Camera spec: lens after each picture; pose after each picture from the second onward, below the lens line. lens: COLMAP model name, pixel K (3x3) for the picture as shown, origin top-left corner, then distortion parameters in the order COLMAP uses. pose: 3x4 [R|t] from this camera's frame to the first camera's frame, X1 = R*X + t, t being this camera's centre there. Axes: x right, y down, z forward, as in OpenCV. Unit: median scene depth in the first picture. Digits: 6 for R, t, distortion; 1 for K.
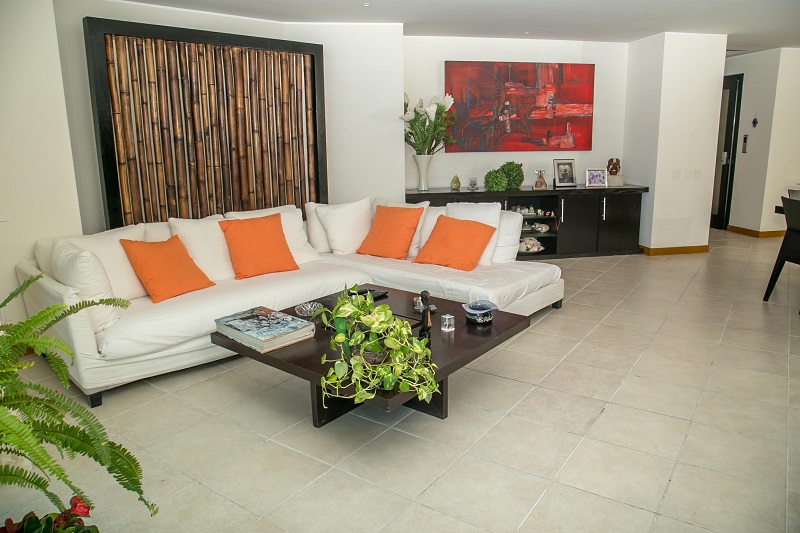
lens RADIAL K [[587.5, 0, 428.7], [0, 587.5, 266.6], [0, 0, 1]] dist [-0.126495, 0.064593]
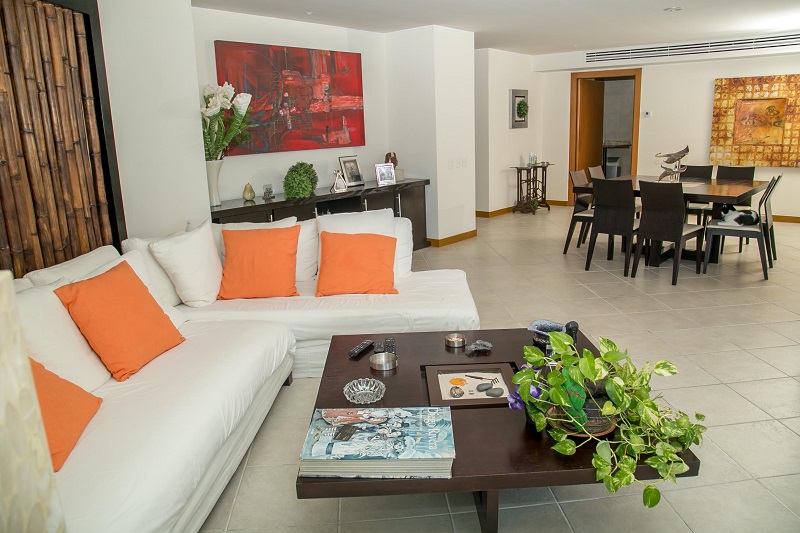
lens RADIAL K [[587.5, 0, 428.7], [0, 587.5, 266.6], [0, 0, 1]] dist [-0.126495, 0.064593]
pose [[0.757431, -0.161001, 0.632753, -0.284771], [0.160013, 0.985340, 0.059174, -0.049155], [-0.633004, 0.056428, 0.772090, 0.227116]]
